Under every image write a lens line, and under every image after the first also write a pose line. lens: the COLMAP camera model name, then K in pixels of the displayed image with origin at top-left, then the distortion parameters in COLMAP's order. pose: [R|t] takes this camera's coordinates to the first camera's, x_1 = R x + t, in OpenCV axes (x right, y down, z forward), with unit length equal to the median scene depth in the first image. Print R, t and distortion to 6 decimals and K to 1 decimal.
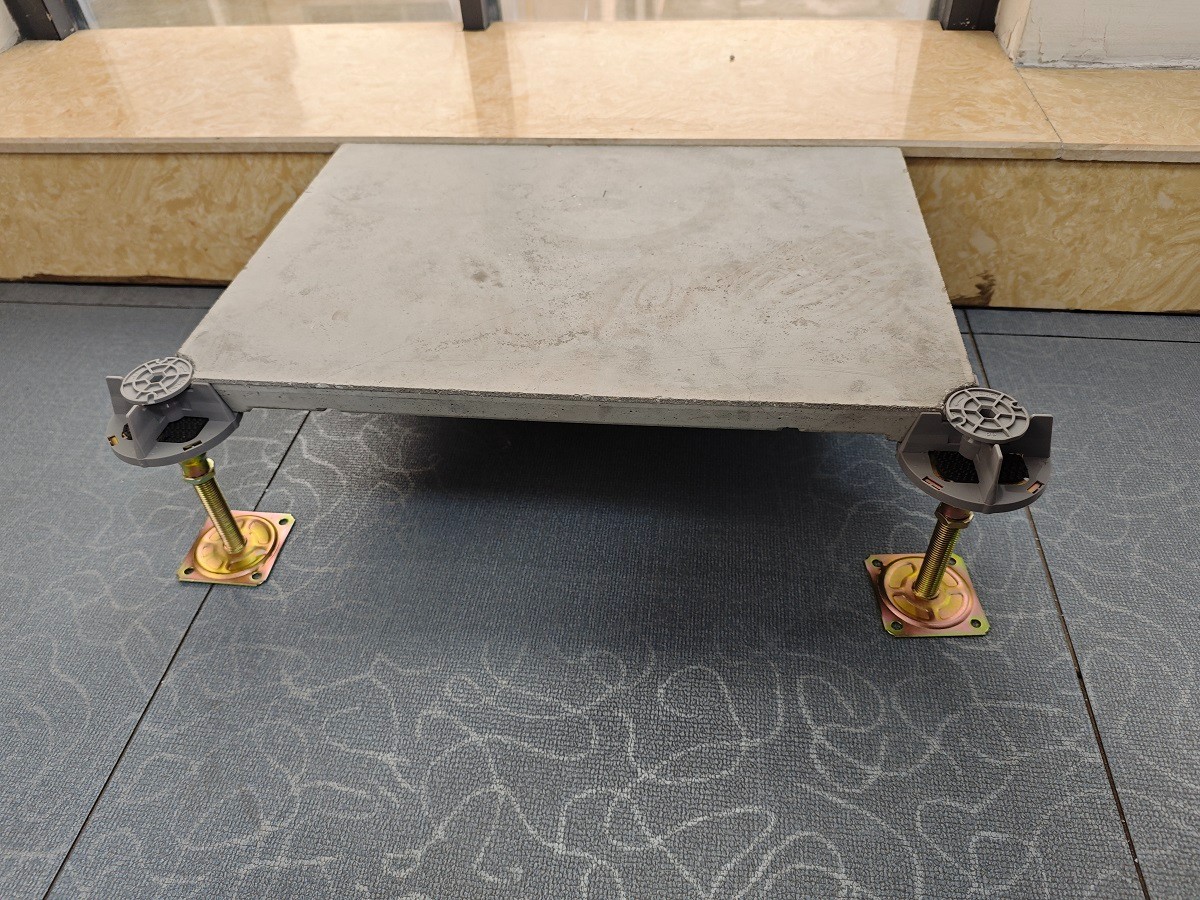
lens RADIAL K [[836.2, 0, 600.1], [0, 836.2, 441.8], [0, 0, 1]] dist [-0.023188, 0.002144]
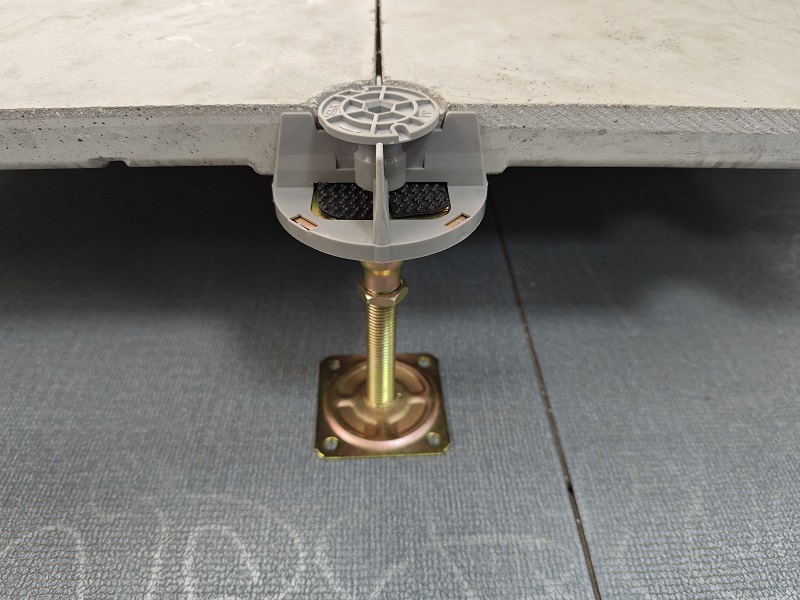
lens RADIAL K [[568.2, 0, 400.0], [0, 568.2, 300.0], [0, 0, 1]] dist [-0.051553, -0.000240]
pose [[0.987160, -0.059192, 0.148362, 0.264920], [0.063698, 0.997636, -0.025797, 0.083512], [-0.146484, 0.034916, 0.988597, 0.373872]]
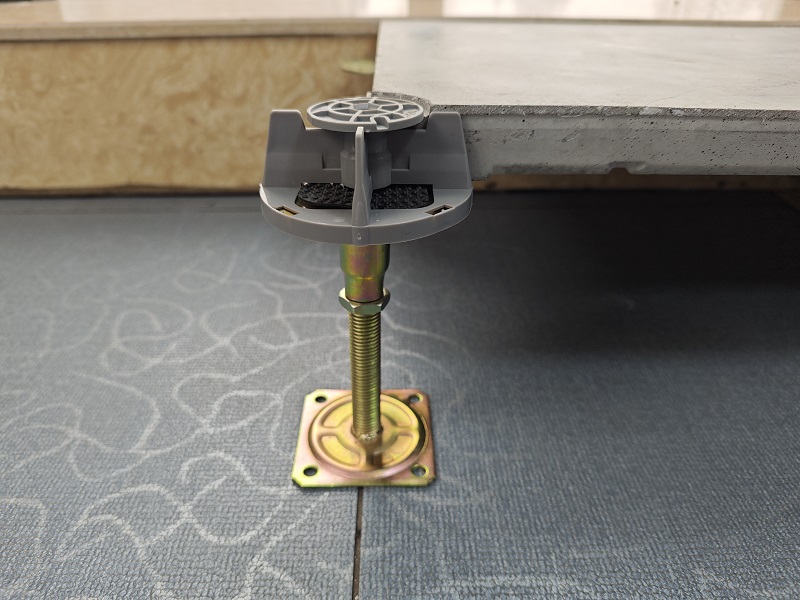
lens RADIAL K [[568.2, 0, 400.0], [0, 568.2, 300.0], [0, 0, 1]] dist [-0.051553, -0.000240]
pose [[0.987776, -0.035920, 0.151686, -0.425050], [0.069217, 0.972964, -0.220339, 0.109752], [-0.139670, 0.228145, 0.963557, 0.467433]]
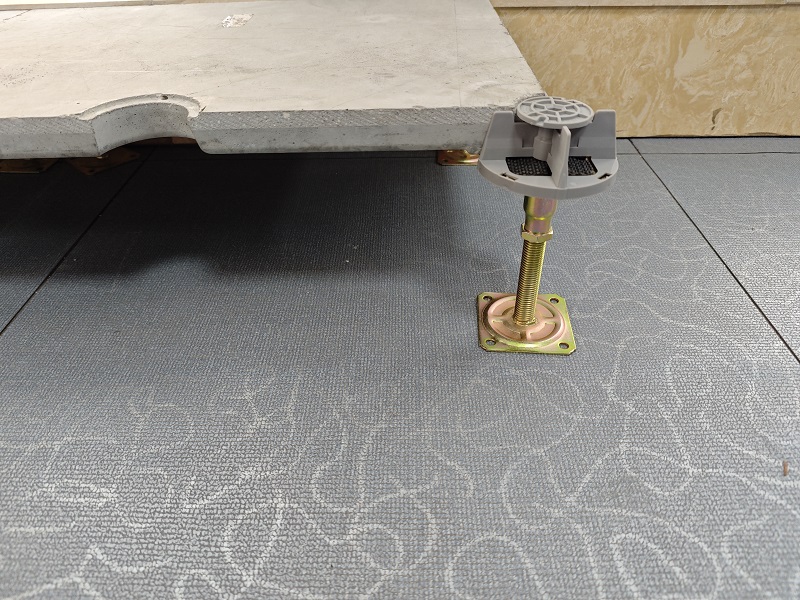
lens RADIAL K [[569.1, 0, 399.6], [0, 569.1, 297.7], [0, 0, 1]] dist [-0.014891, -0.003182]
pose [[0.993198, -0.046250, 0.106857, 0.806680], [0.056368, 0.994004, -0.093697, 0.203463], [-0.101883, 0.099083, 0.989850, 0.127166]]
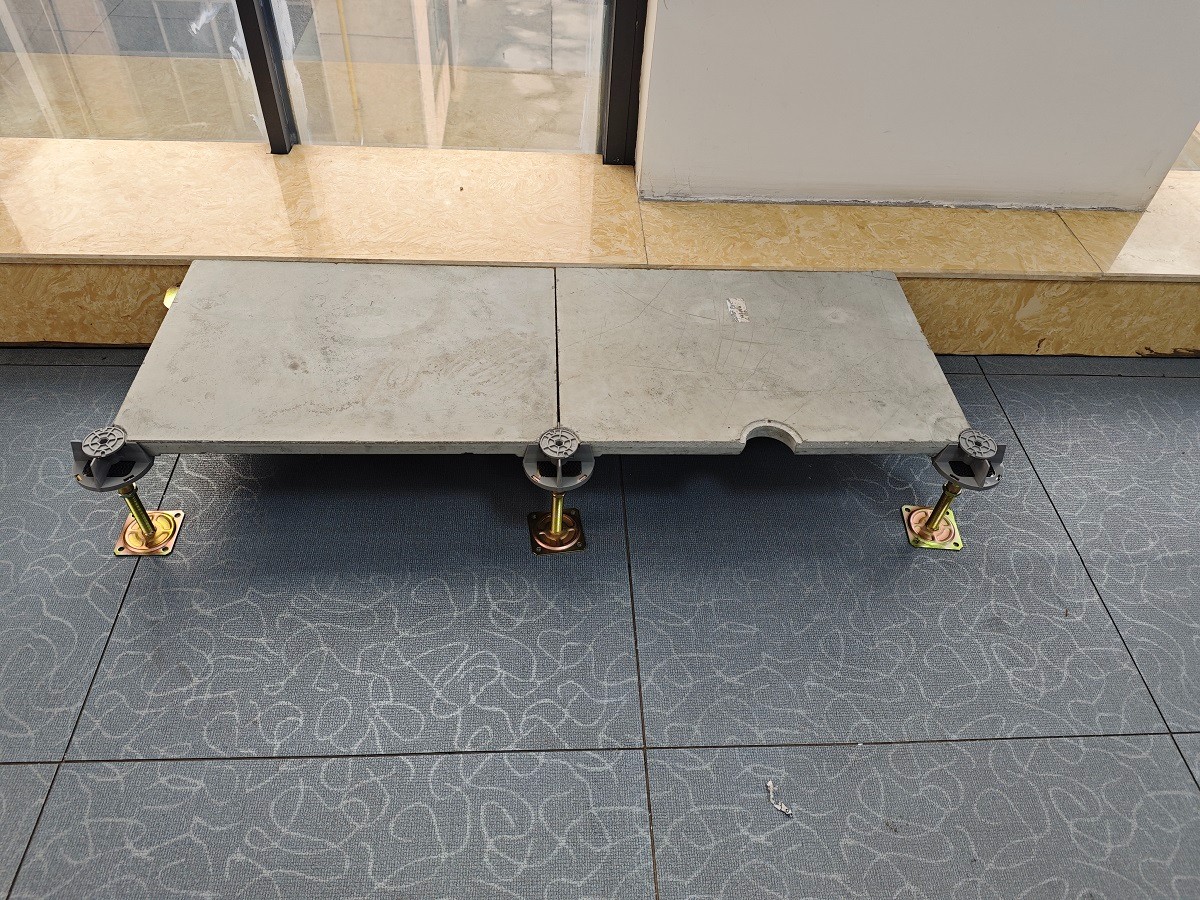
lens RADIAL K [[825.2, 0, 604.2], [0, 825.2, 446.1], [0, 0, 1]] dist [0.026791, -0.056188]
pose [[0.980147, -0.055488, 0.190348, 0.119447], [0.042107, 0.996396, 0.073639, -0.111005], [-0.193748, -0.064162, 0.978951, -0.665052]]
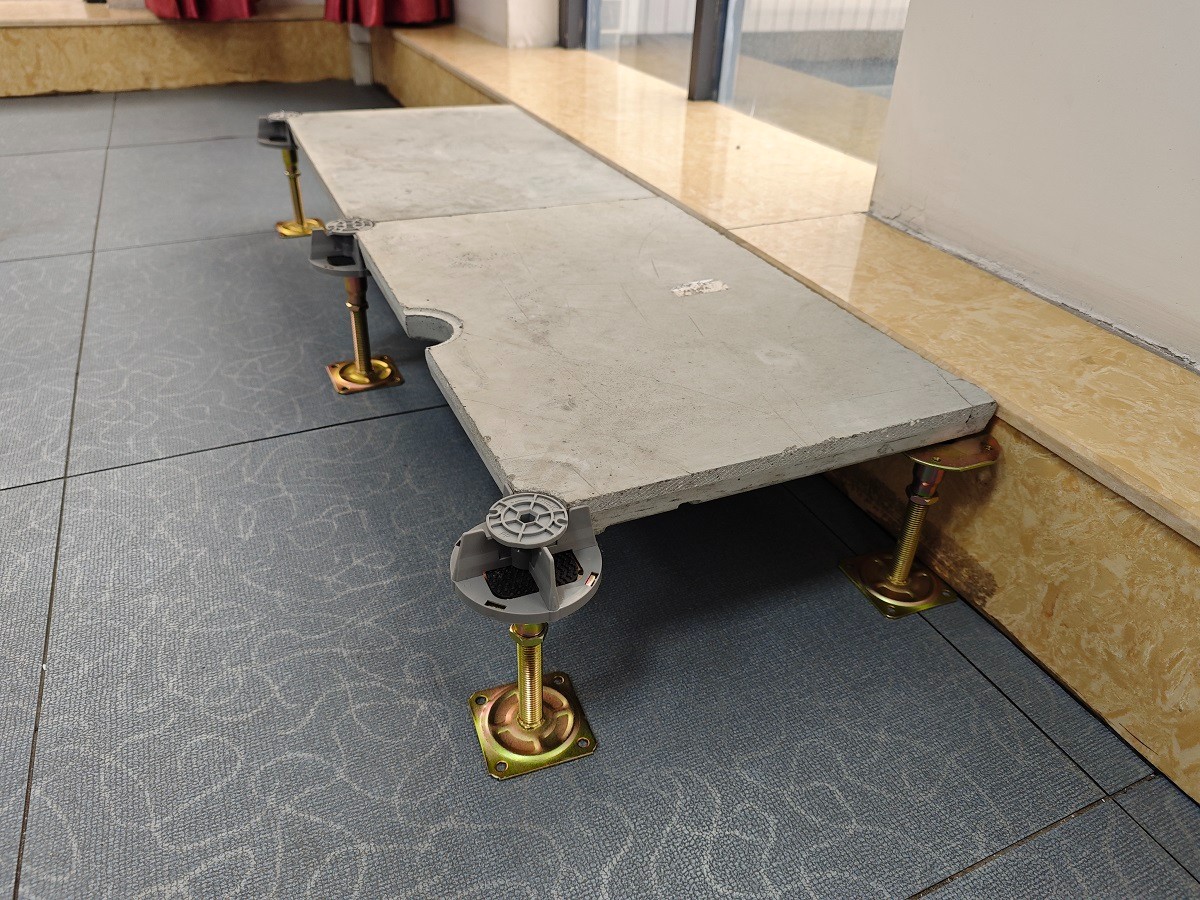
lens RADIAL K [[853.7, 0, 599.3], [0, 853.7, 446.6], [0, 0, 1]] dist [-0.014891, -0.003182]
pose [[0.511071, 0.518924, -0.685219, 1.429804], [-0.631398, 0.767566, 0.110357, -0.133794], [0.583217, 0.376245, 0.719928, 0.113014]]
